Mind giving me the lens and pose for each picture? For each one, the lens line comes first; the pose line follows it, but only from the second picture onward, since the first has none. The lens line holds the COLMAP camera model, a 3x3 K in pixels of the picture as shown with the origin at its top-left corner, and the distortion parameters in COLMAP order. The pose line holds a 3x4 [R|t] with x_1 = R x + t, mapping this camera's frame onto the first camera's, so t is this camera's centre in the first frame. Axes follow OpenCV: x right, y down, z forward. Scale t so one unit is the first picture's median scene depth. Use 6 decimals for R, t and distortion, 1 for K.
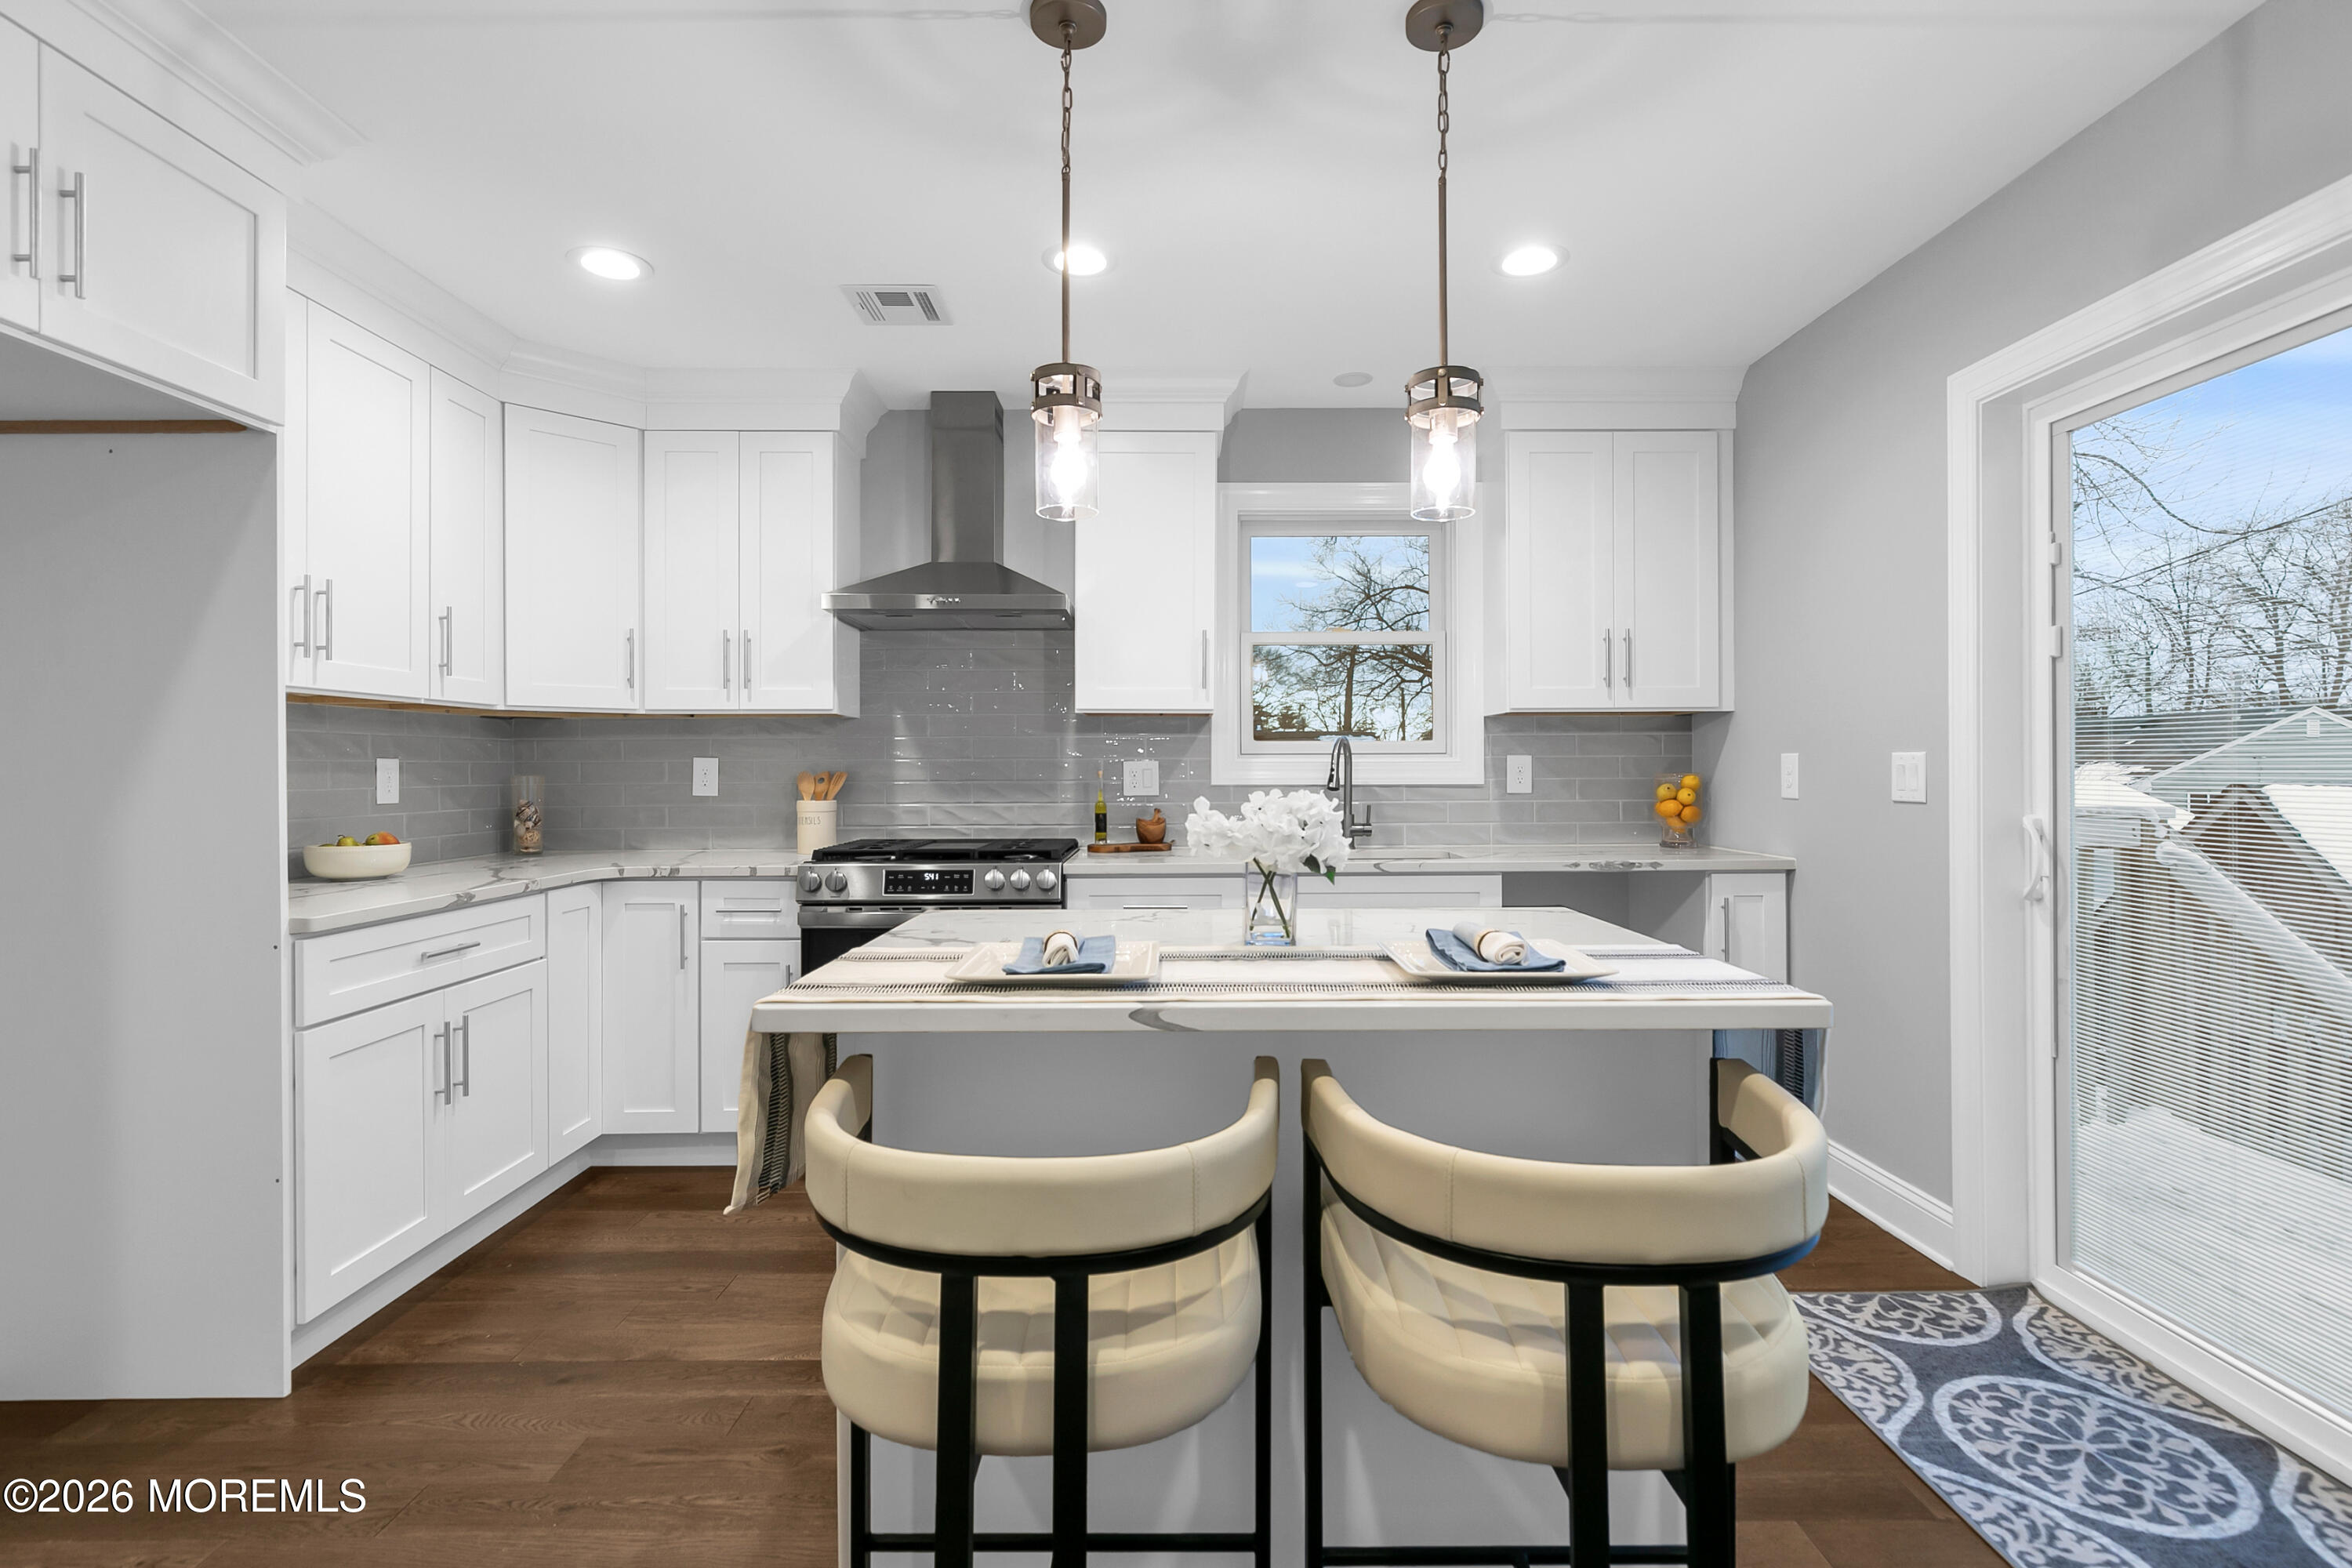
lens RADIAL K [[1097.6, 0, 1186.5], [0, 1097.6, 768.9], [0, 0, 1]] dist [-0.006216, 0.001381]
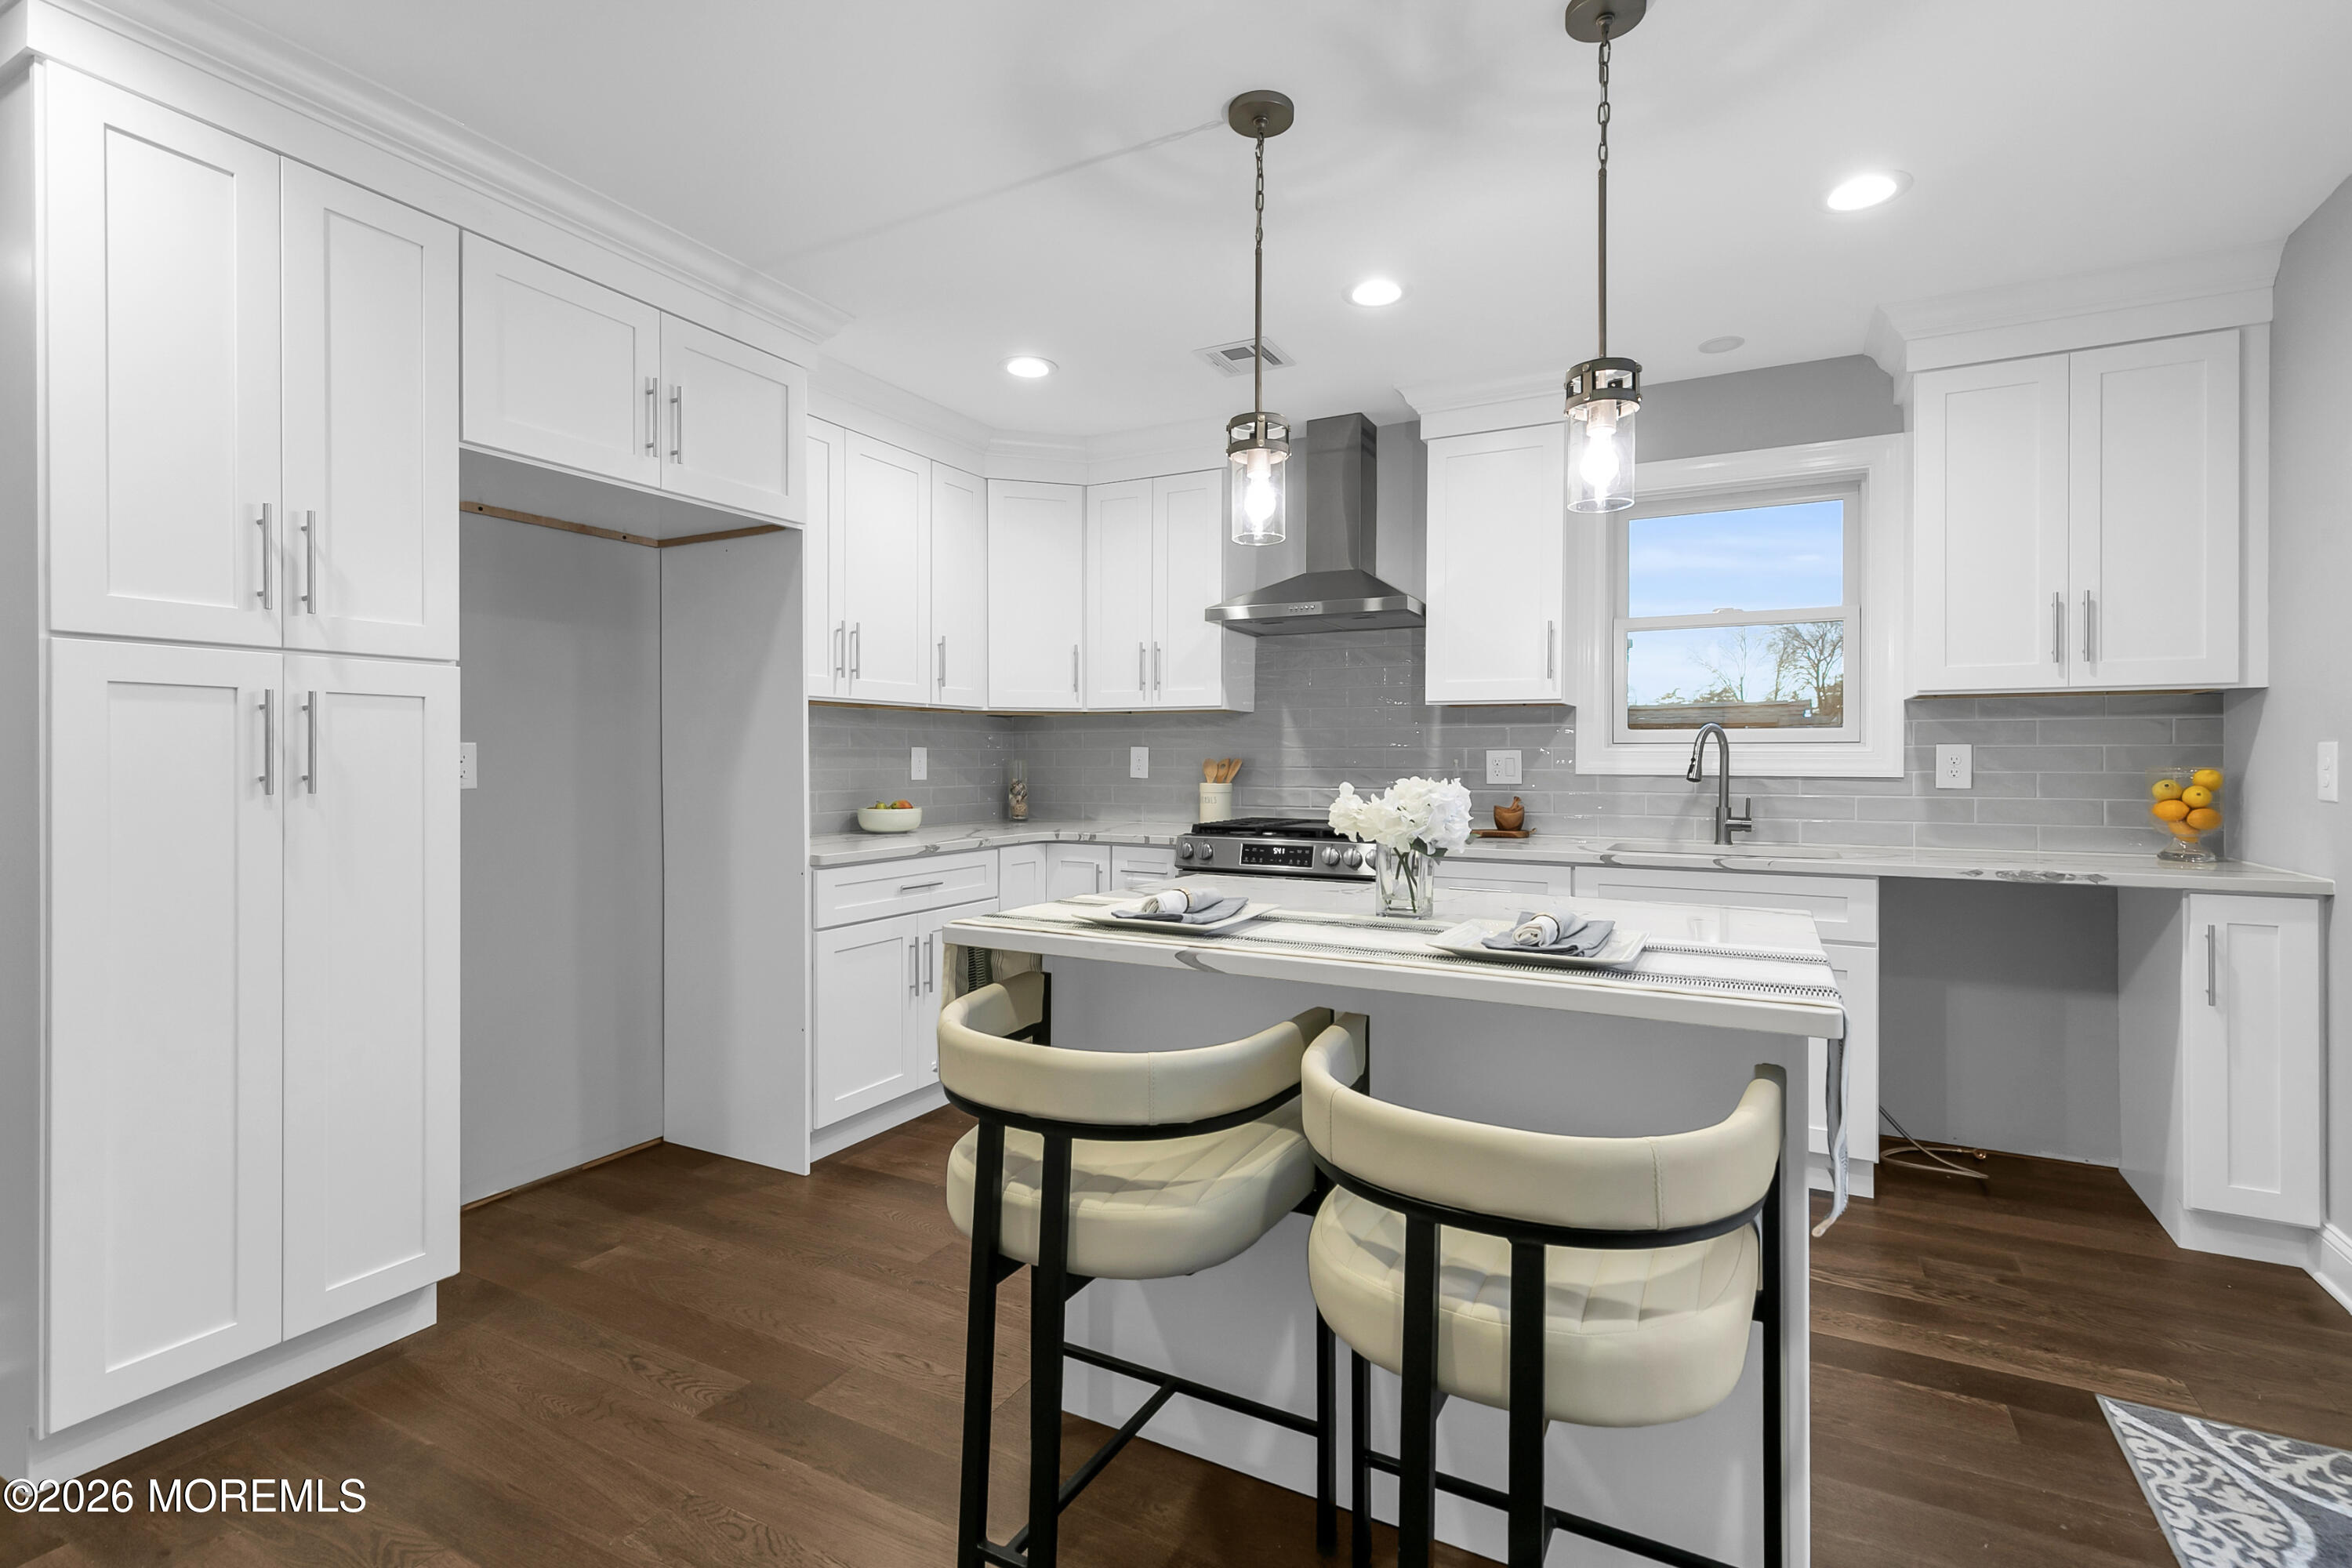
lens RADIAL K [[1062.5, 0, 1195.8], [0, 1062.5, 762.2], [0, 0, 1]] dist [0.002850, -0.000924]
pose [[0.884115, 0.007476, -0.467209, 0.207816], [-0.005137, 0.999967, 0.006281, -0.000823], [0.467240, -0.003153, 0.884125, -0.021003]]
